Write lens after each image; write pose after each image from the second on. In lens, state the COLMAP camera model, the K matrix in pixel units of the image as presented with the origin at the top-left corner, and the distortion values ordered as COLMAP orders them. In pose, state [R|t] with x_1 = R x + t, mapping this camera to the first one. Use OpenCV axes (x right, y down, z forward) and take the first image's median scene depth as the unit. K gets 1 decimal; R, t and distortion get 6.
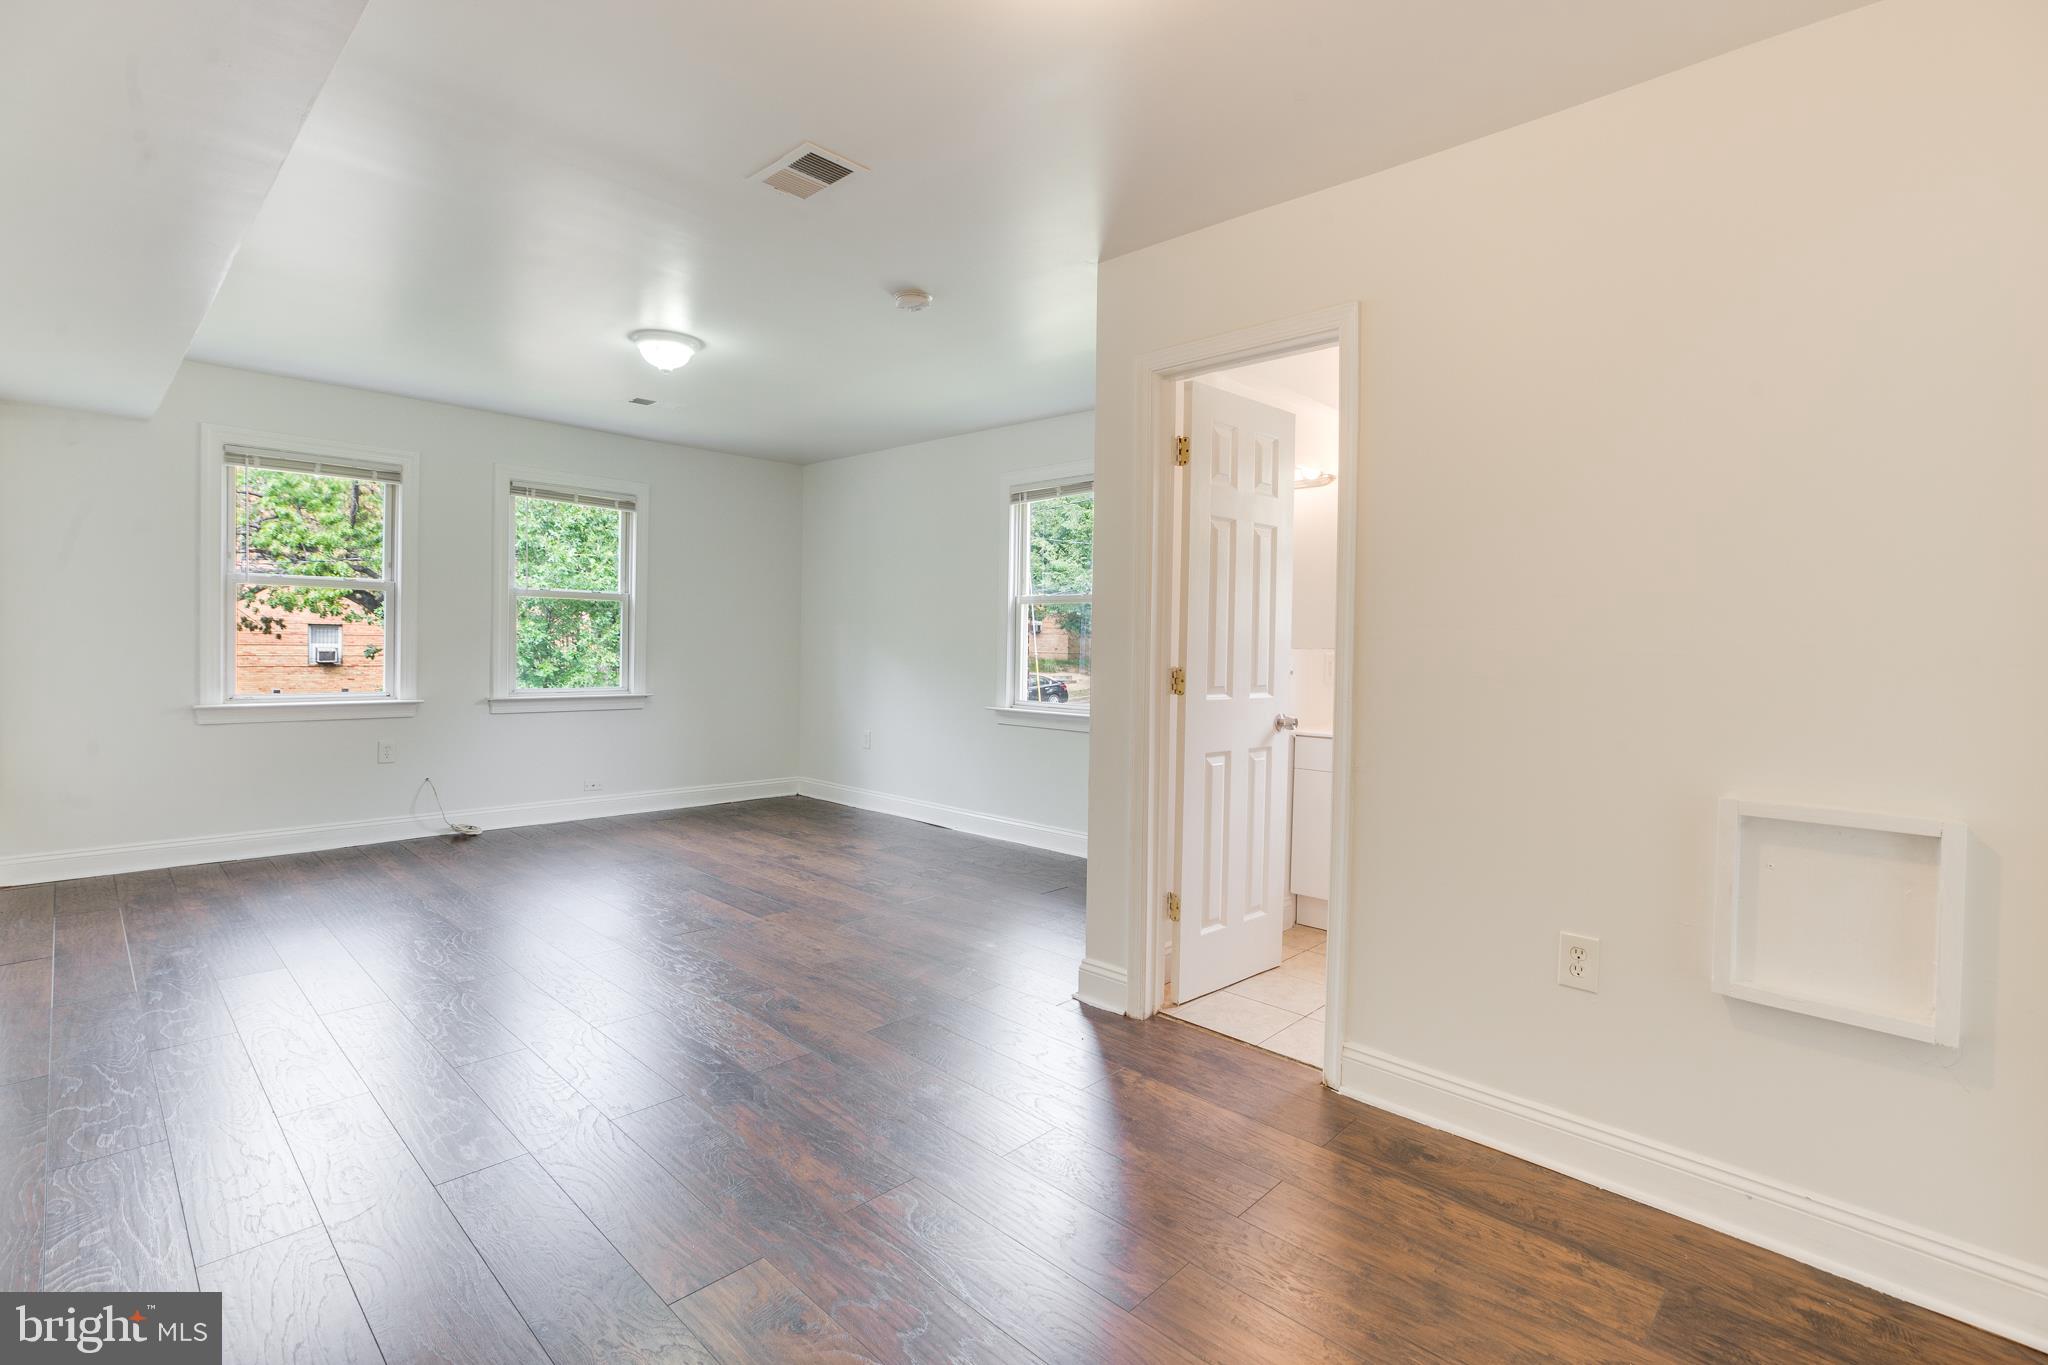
lens RADIAL K [[938.5, 0, 1032.5], [0, 938.5, 678.9], [0, 0, 1]] dist [-0.041279, 0.011540]
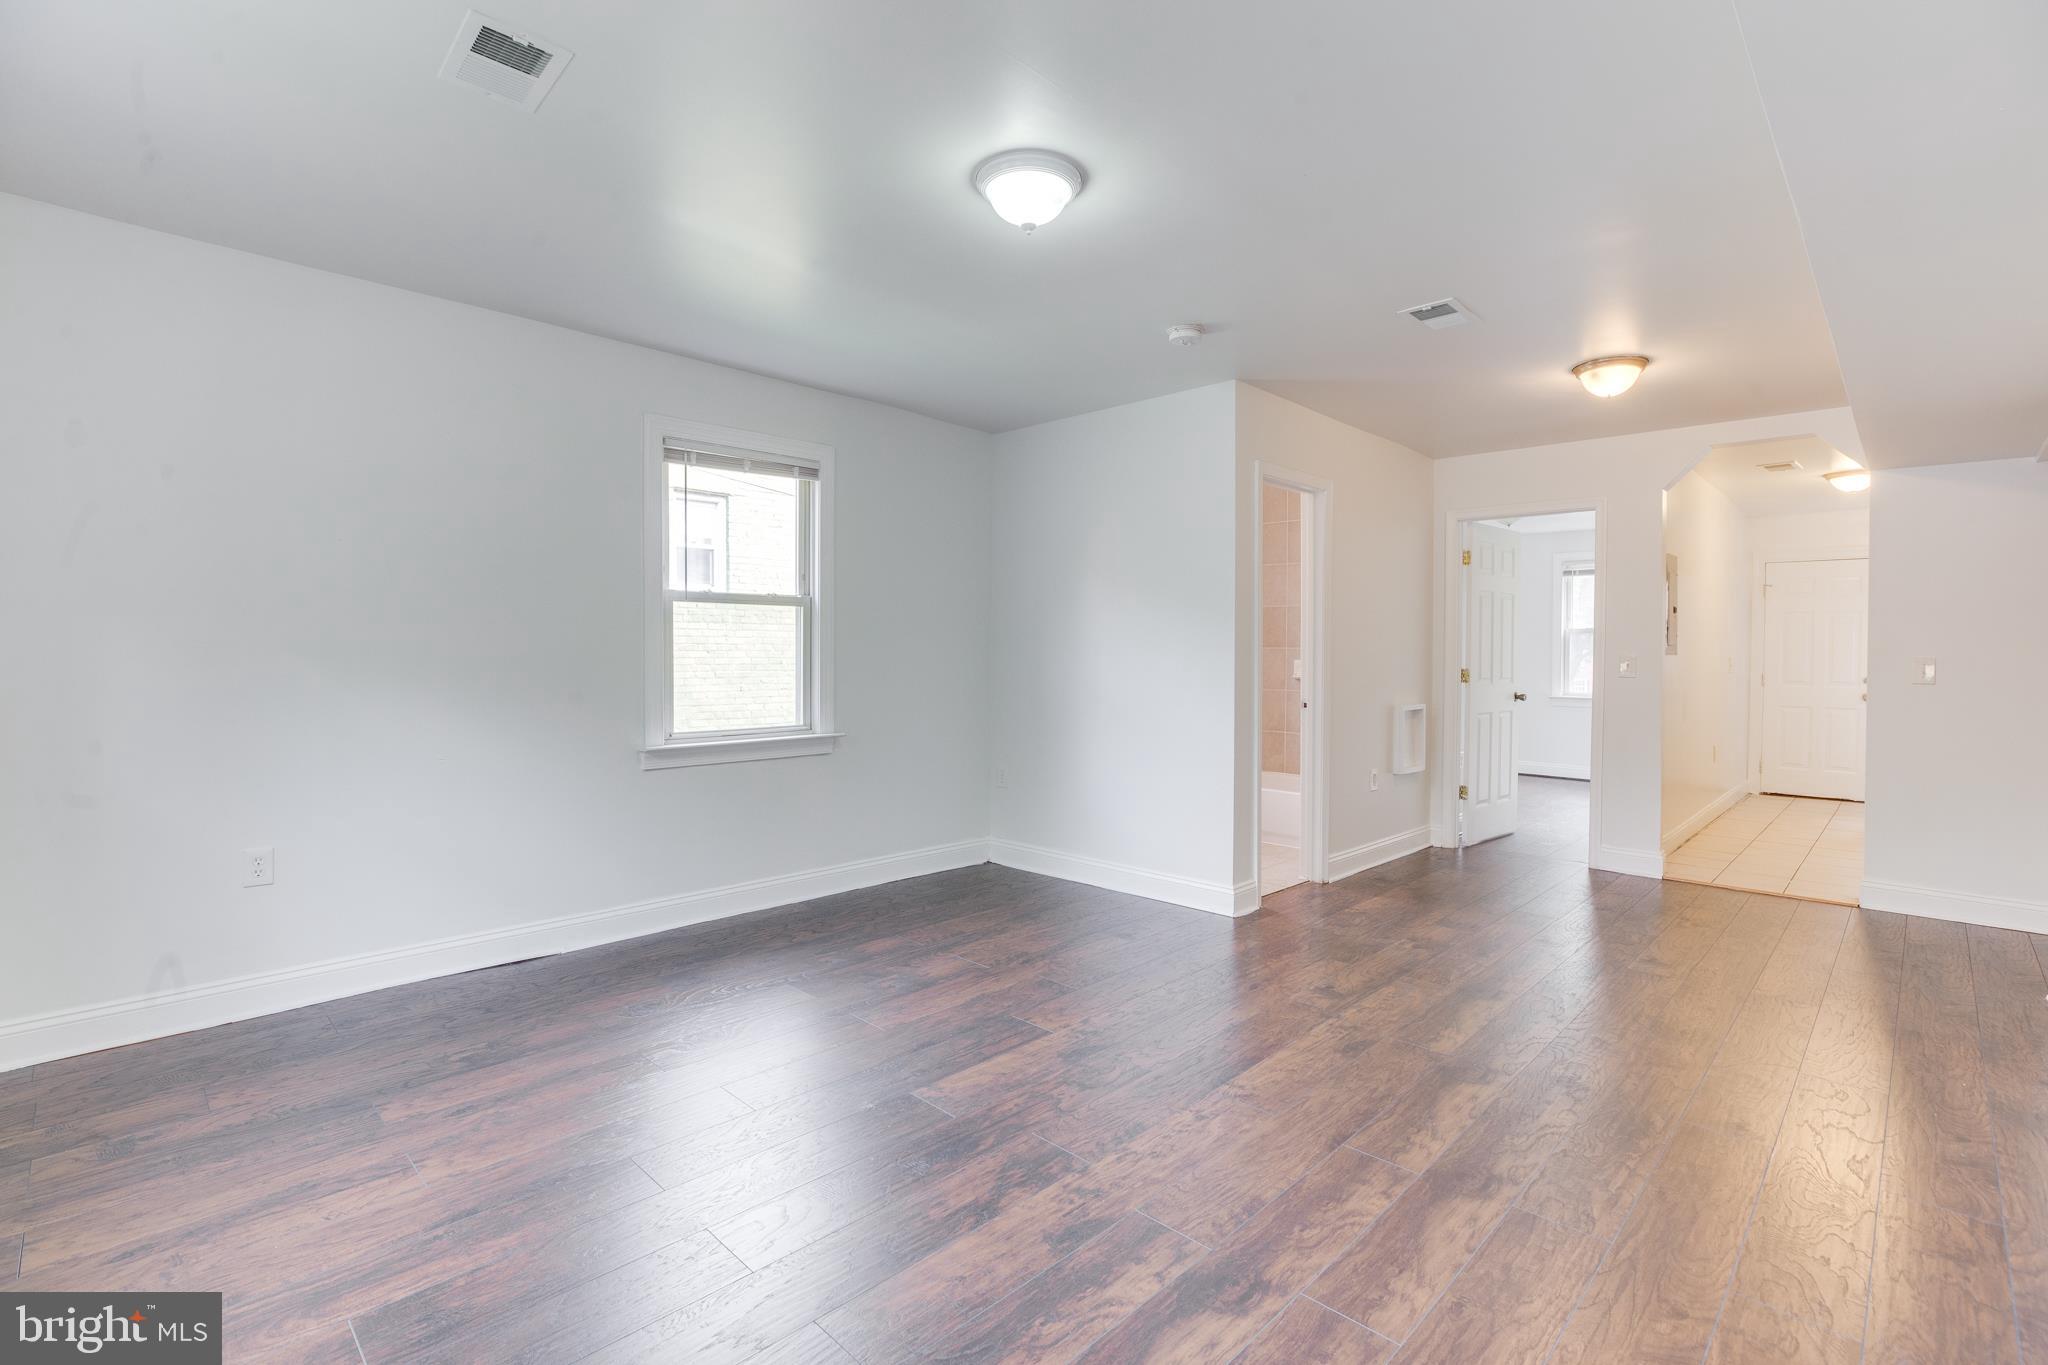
lens RADIAL K [[942.9, 0, 1012.5], [0, 942.9, 671.4], [0, 0, 1]] dist [-0.030679, 0.009348]
pose [[0.028025, -0.043675, 0.998653, -0.665199], [0.032833, 0.998546, 0.042749, -0.042603], [-0.999068, 0.031591, 0.029418, 0.643626]]
